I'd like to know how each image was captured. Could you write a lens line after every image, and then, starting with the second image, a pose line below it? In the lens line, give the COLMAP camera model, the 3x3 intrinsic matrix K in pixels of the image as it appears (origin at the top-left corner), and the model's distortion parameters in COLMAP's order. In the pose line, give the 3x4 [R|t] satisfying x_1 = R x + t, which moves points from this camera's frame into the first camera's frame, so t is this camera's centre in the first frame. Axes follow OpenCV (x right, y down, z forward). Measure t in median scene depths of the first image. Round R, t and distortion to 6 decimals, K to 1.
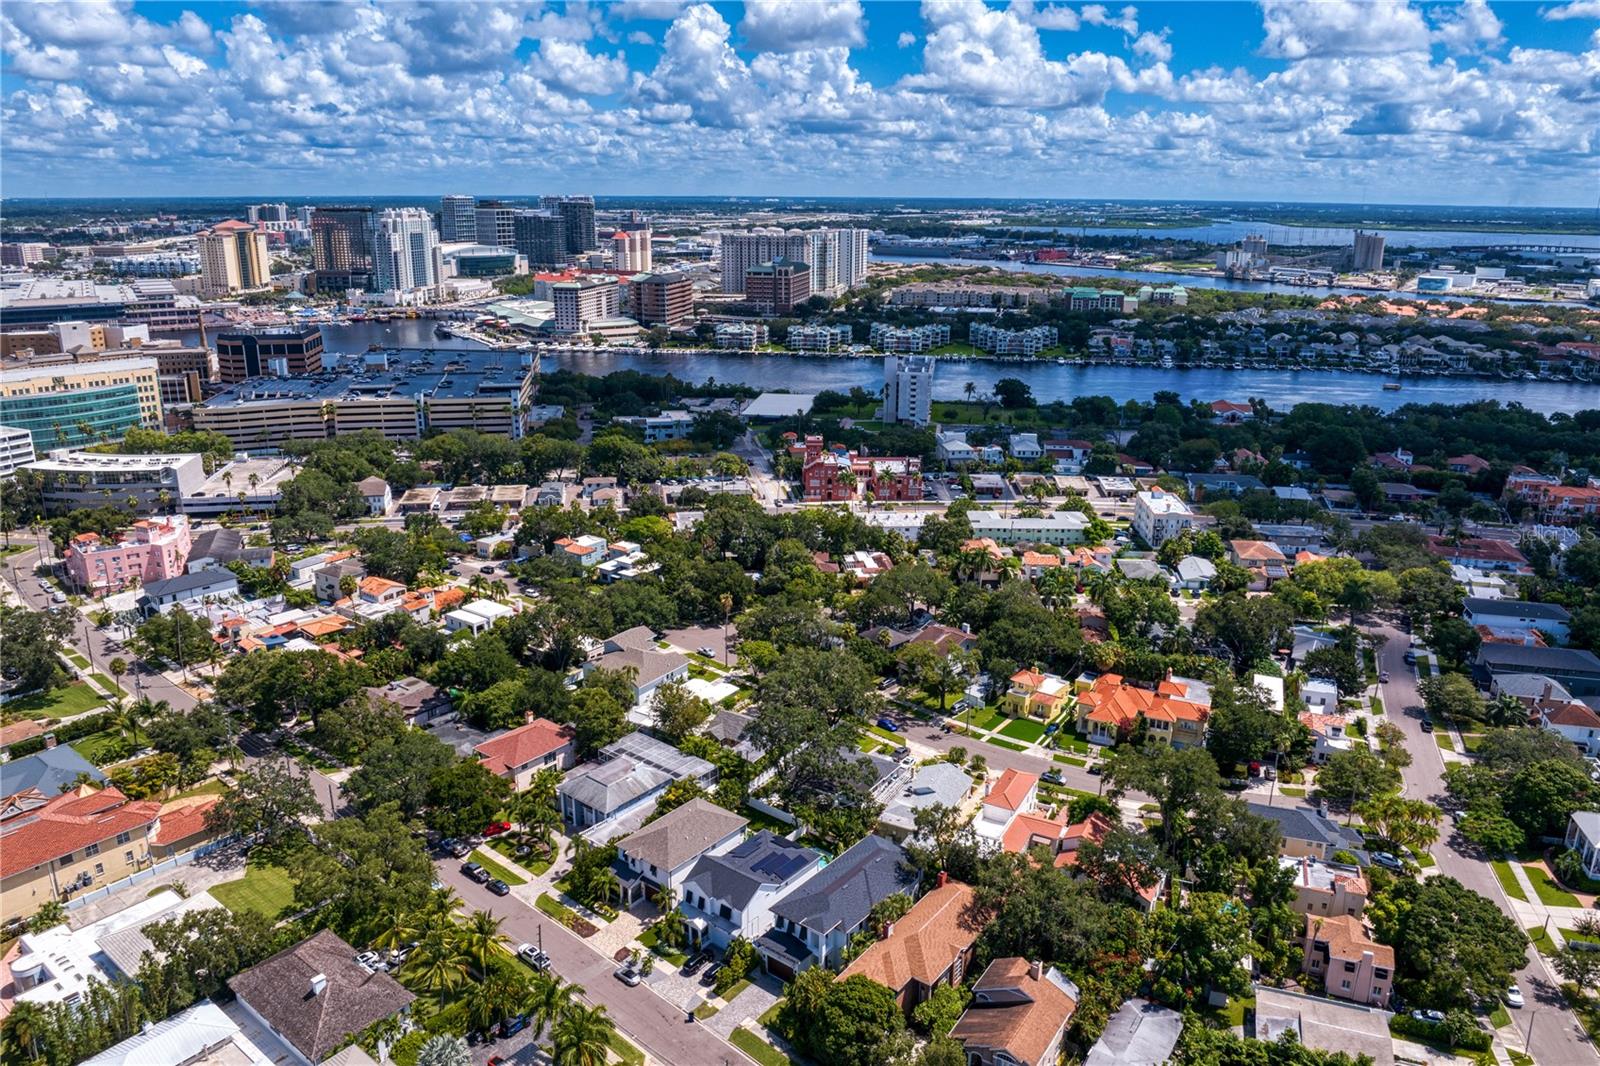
lens RADIAL K [[1138.9, 0, 800.0], [0, 1138.9, 533.0], [0, 0, 1]] dist [-0.029180, -0.001471]
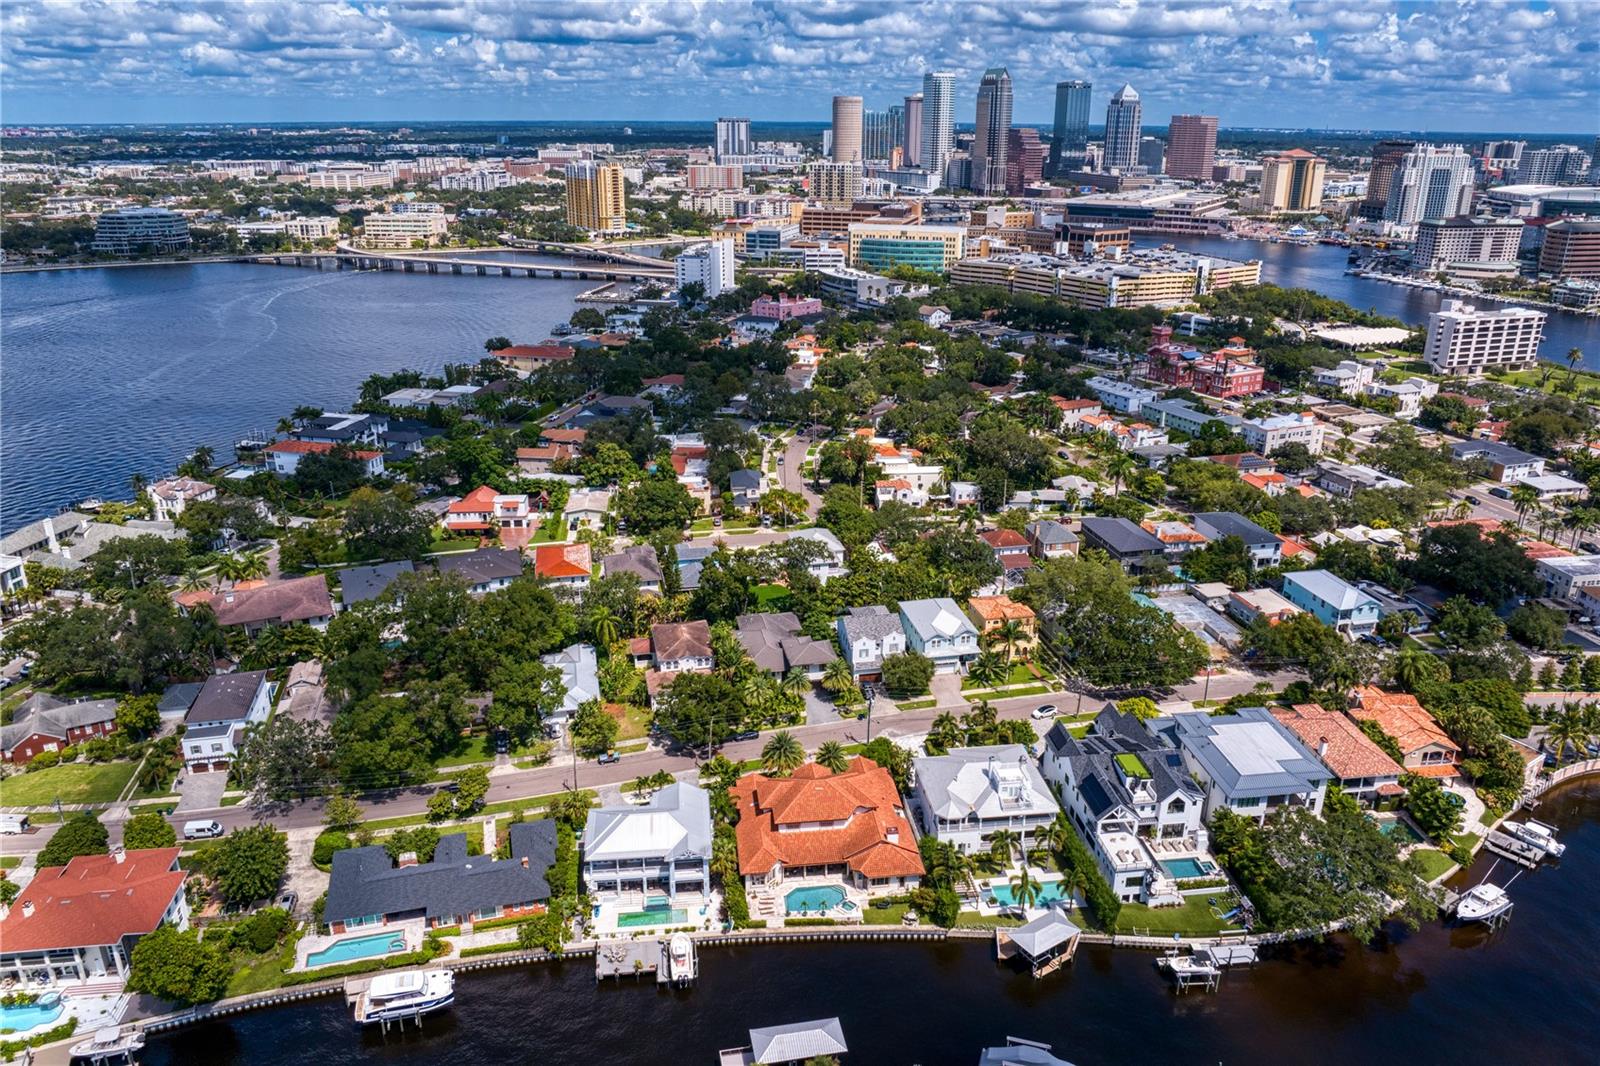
lens RADIAL K [[1156.5, 0, 808.4], [0, 1156.5, 506.6], [0, 0, 1]] dist [-0.026011, 0.002756]
pose [[0.467679, 0.284879, -0.836732, 0.742437], [-0.263186, 0.948582, 0.175856, -0.014484], [0.843806, 0.137972, 0.518608, 0.048750]]
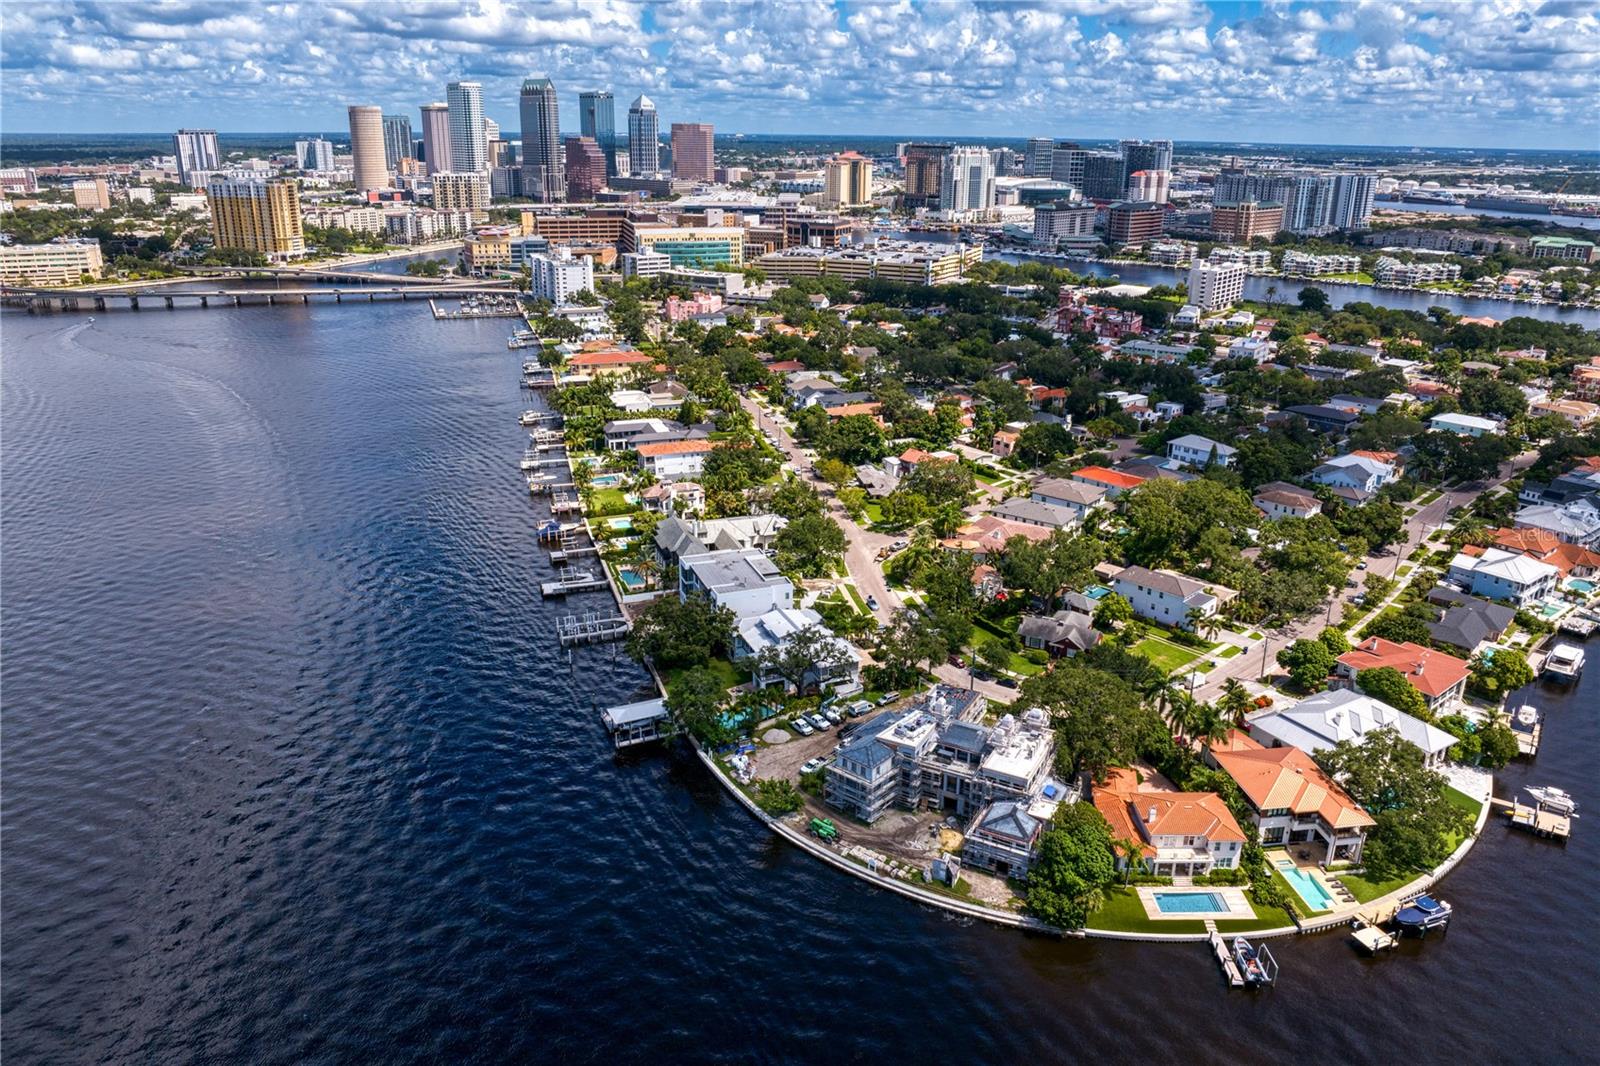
lens RADIAL K [[1138.9, 0, 800.0], [0, 1138.9, 533.0], [0, 0, 1]] dist [-0.029180, -0.001471]
pose [[0.849697, 0.181794, -0.494941, 0.435763], [-0.159417, 0.983326, 0.087500, 0.134260], [0.502595, 0.004554, 0.864510, -0.446355]]
